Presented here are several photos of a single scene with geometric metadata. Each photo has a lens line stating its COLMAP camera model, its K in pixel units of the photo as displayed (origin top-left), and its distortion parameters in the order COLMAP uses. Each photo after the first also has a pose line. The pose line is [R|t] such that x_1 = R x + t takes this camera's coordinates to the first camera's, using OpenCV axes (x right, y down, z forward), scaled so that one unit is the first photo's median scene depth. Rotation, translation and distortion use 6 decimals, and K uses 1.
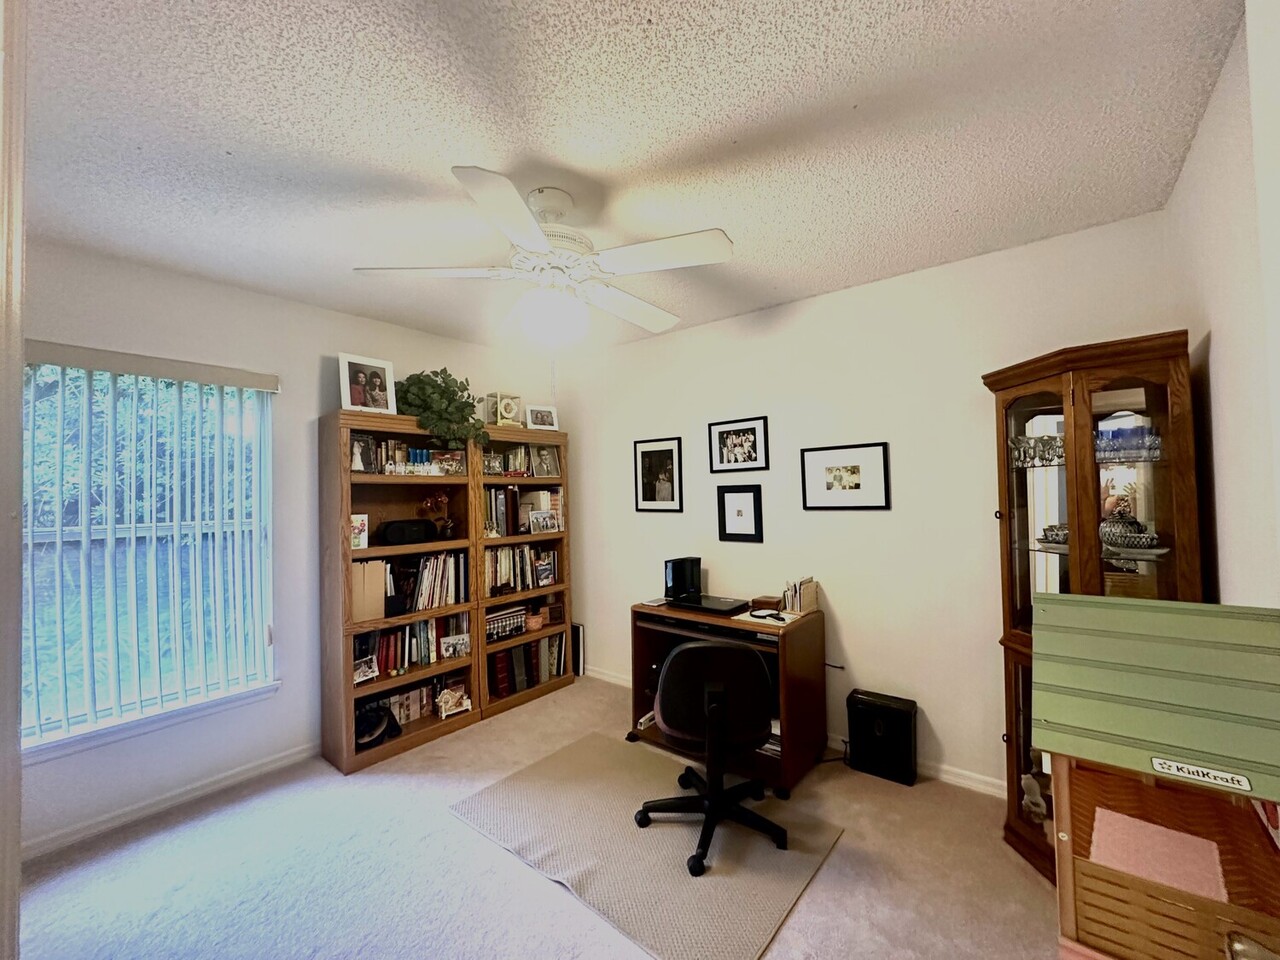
lens RADIAL K [[511.0, 0, 639.3], [0, 511.0, 481.8], [0, 0, 1]] dist [-0.001094, -0.000056]
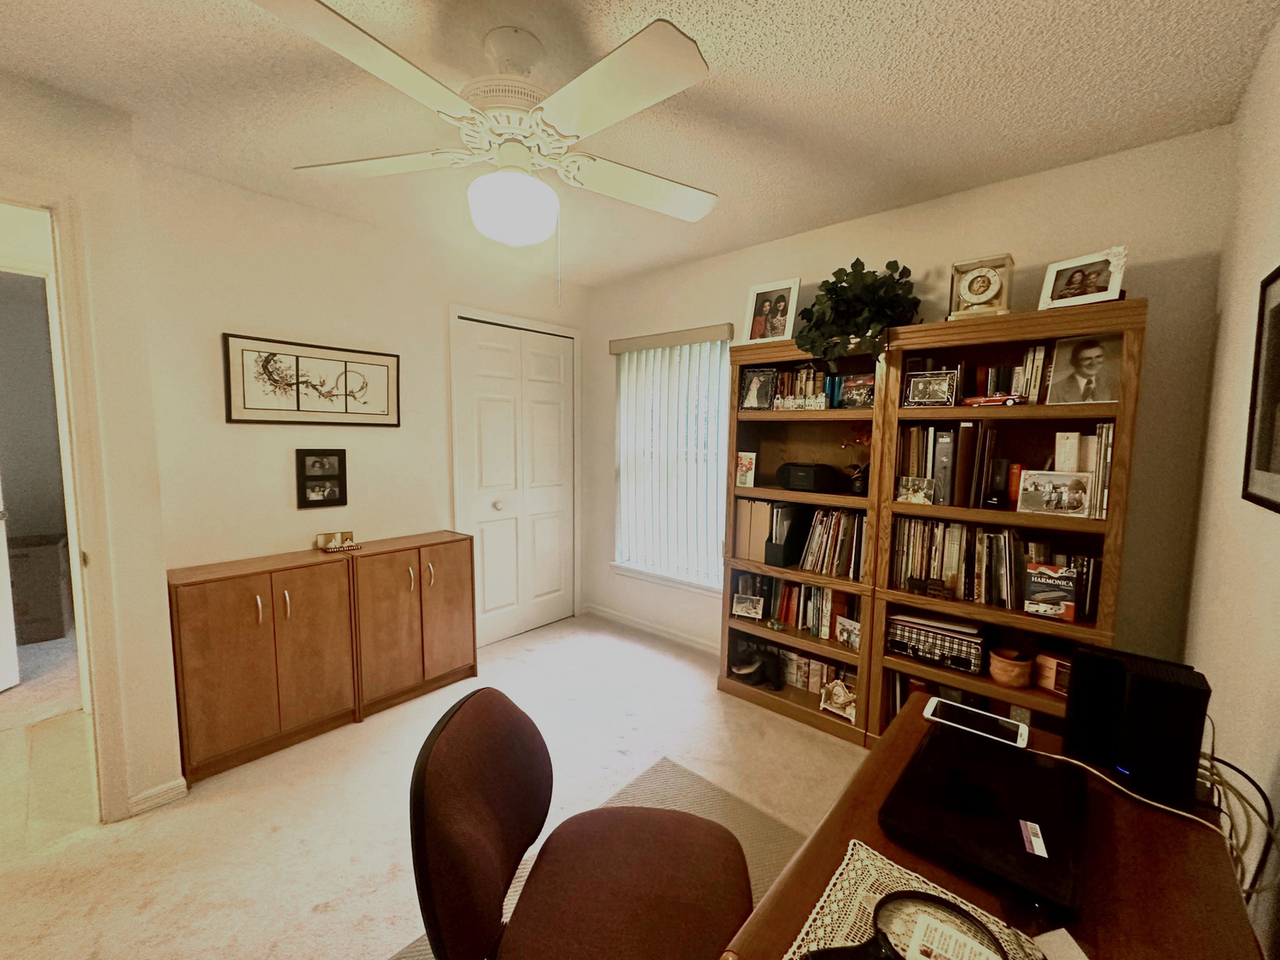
lens RADIAL K [[511.0, 0, 639.3], [0, 511.0, 485.6], [0, 0, 1]] dist [-0.001094, -0.000056]
pose [[-0.029567, 0.116146, -0.992792, 0.369359], [0.007665, 0.993223, 0.115968, 0.009673], [0.999533, -0.004181, -0.030257, 0.682959]]
